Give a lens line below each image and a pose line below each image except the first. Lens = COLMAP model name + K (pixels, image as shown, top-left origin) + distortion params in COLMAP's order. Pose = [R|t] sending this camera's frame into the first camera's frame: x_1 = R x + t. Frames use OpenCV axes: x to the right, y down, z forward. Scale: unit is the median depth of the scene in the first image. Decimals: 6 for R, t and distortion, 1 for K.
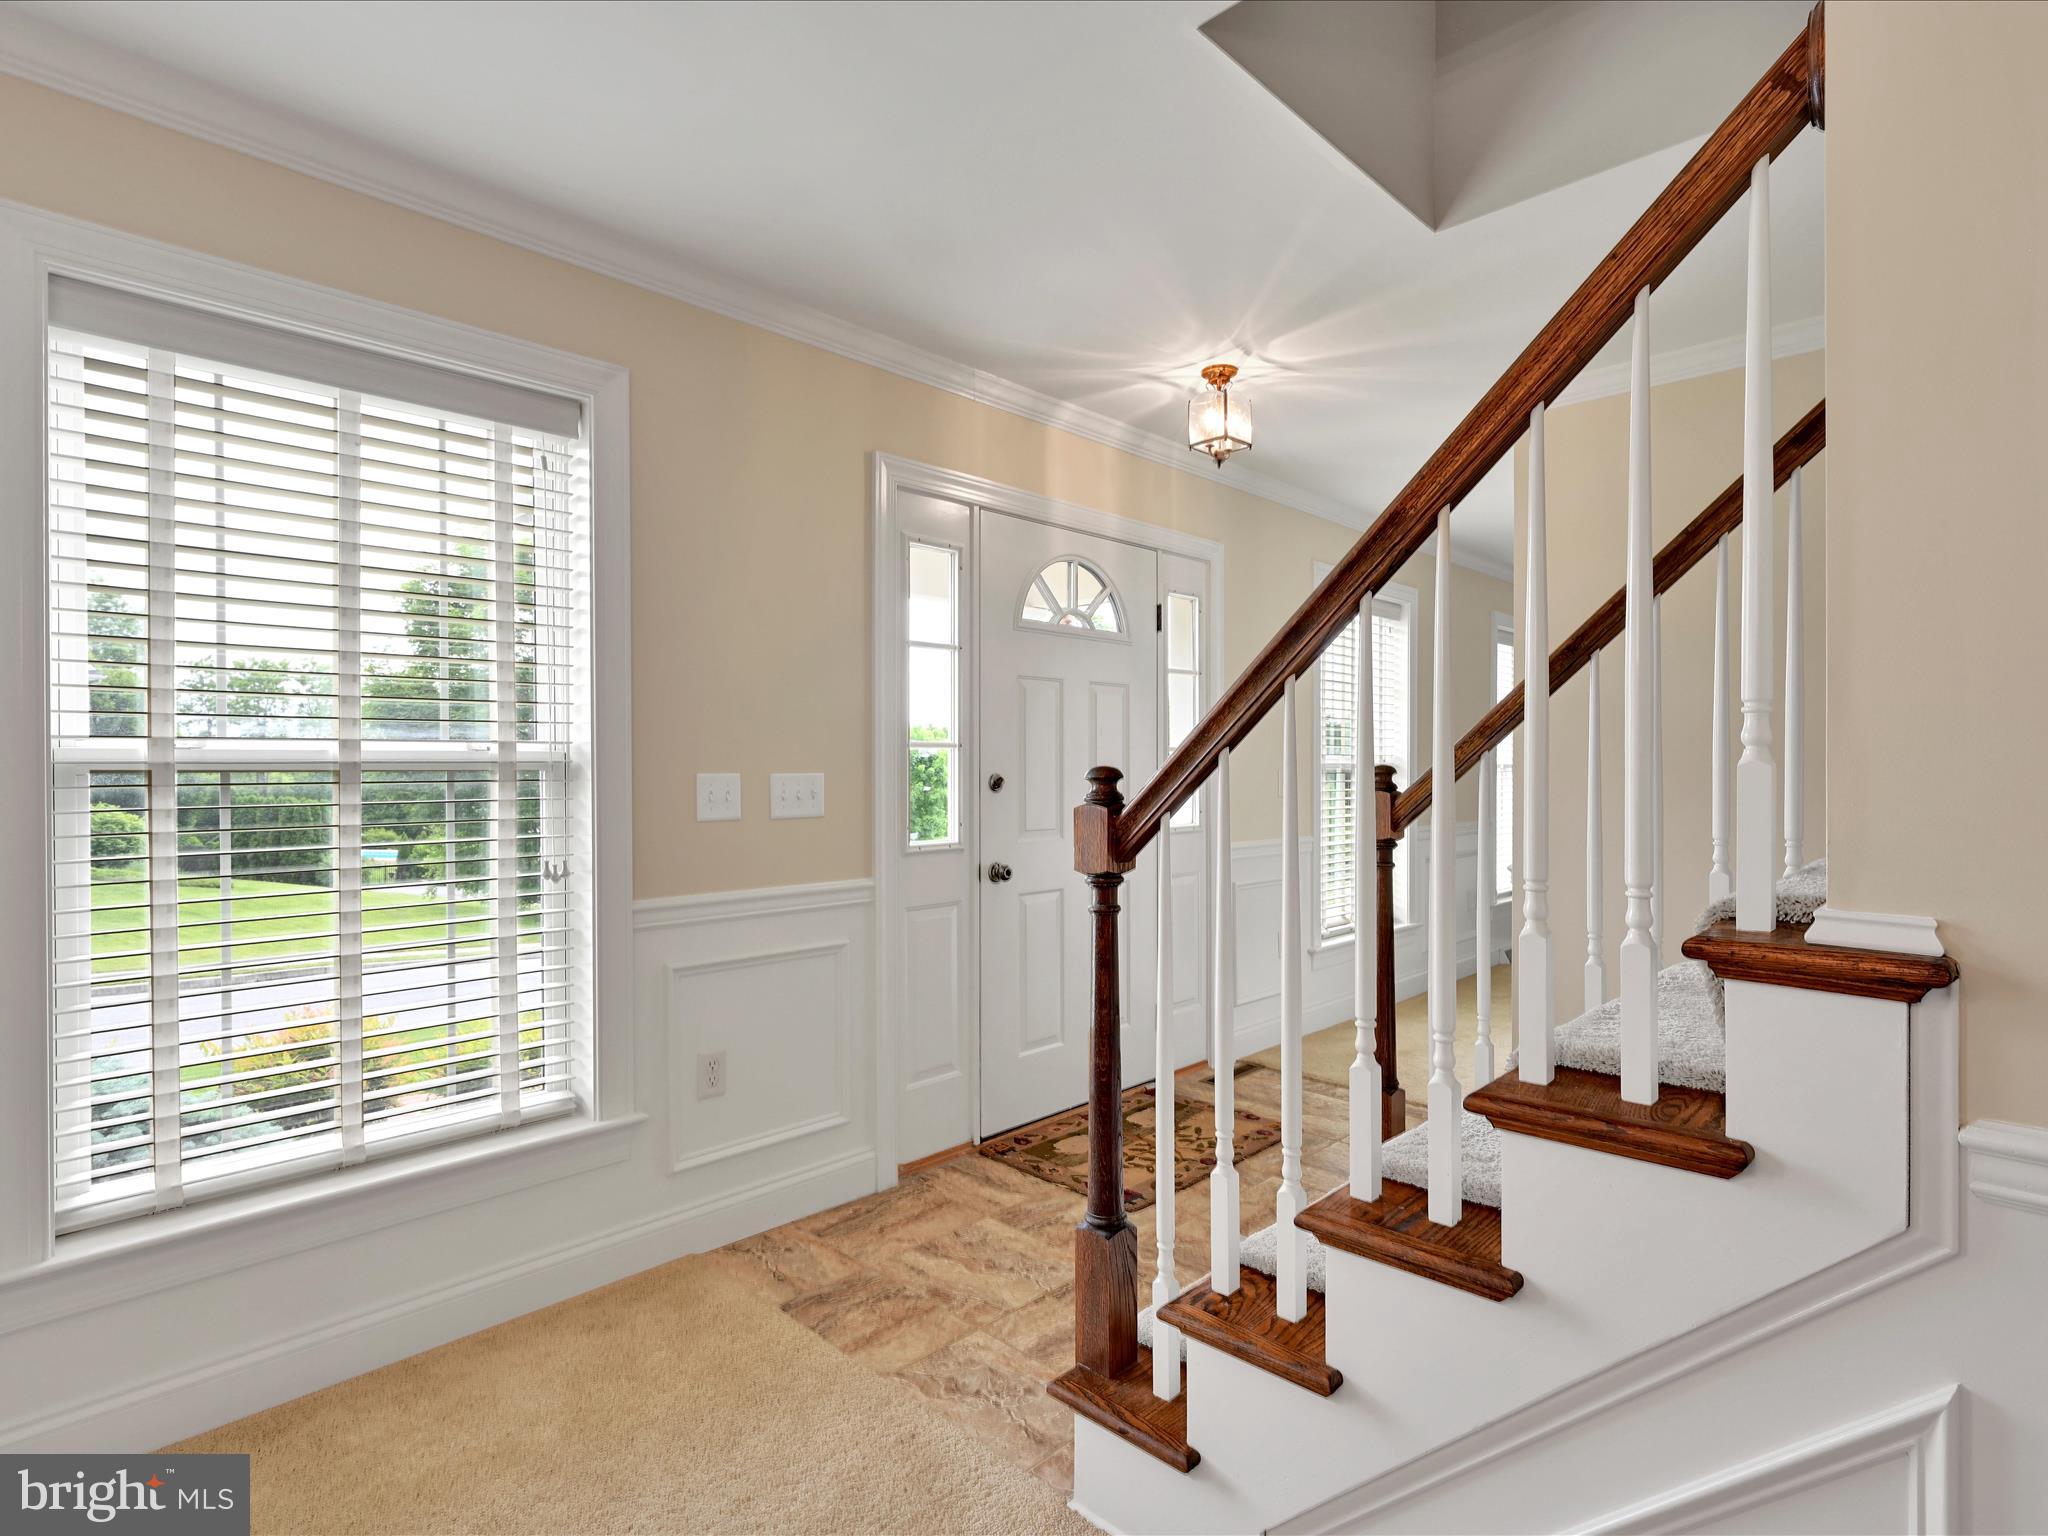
lens RADIAL K [[1050.0, 0, 1059.7], [0, 1050.0, 768.9], [0, 0, 1]] dist [-0.000477, -0.000111]
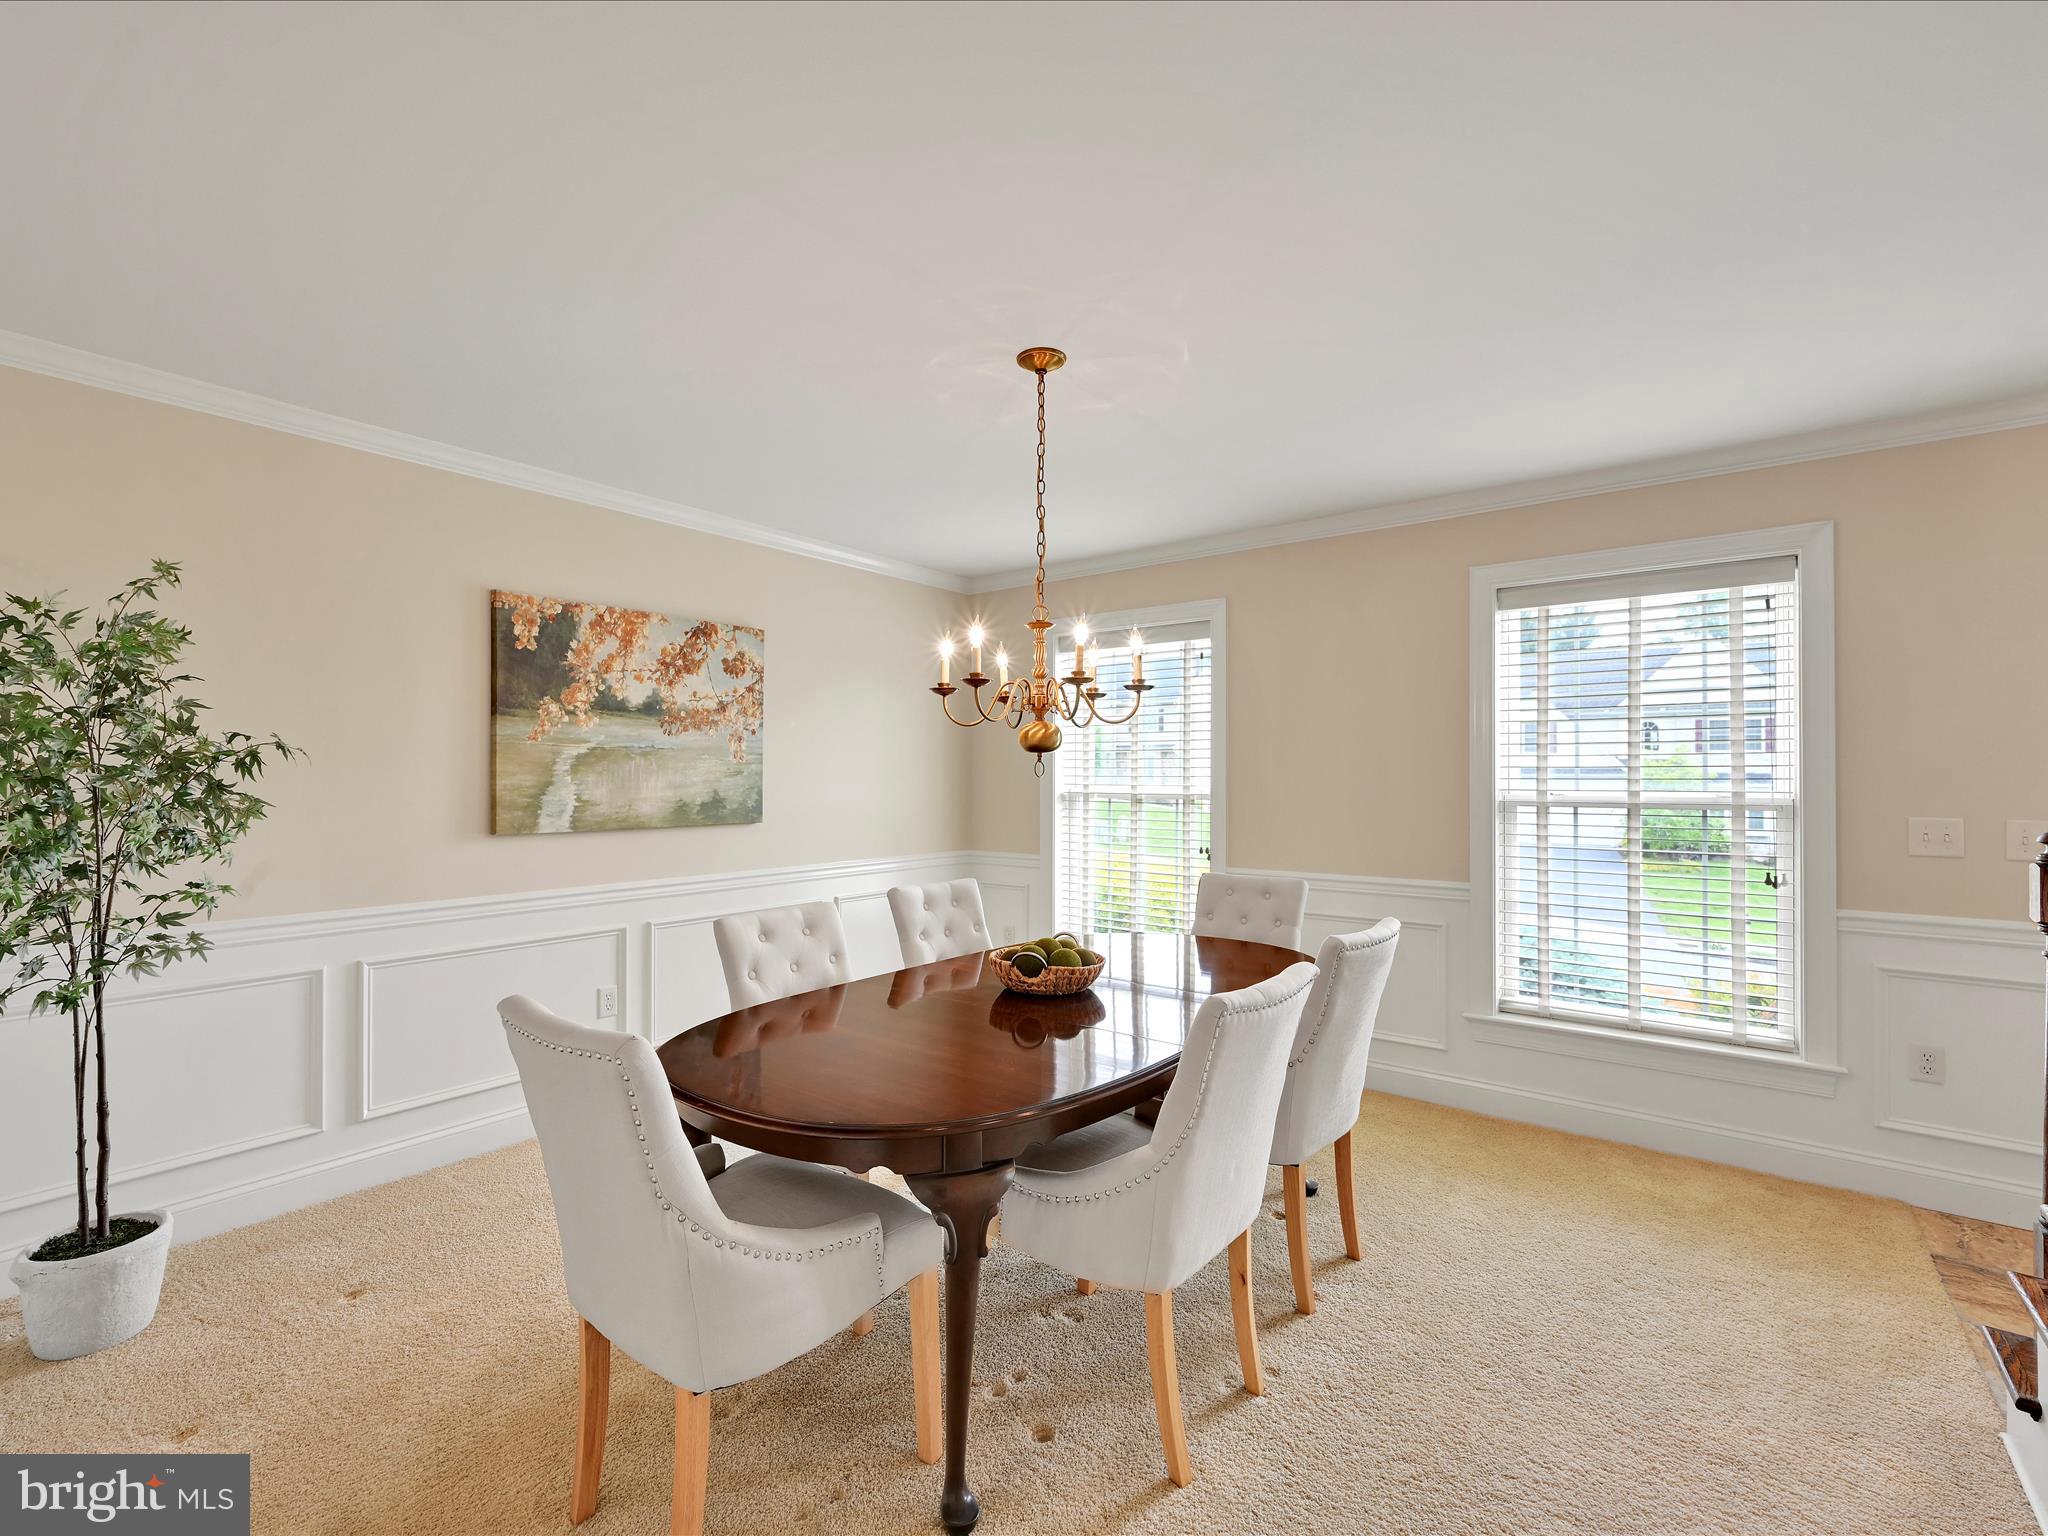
lens RADIAL K [[911.0, 0, 1024.0], [0, 911.0, 768.0], [0, 0, 1]] dist [-0.000730, 0.000408]
pose [[0.105346, -0.007075, -0.994410, 0.687808], [-0.009804, 0.999919, -0.008153, -0.039711], [0.994387, 0.010608, 0.105268, -0.181531]]
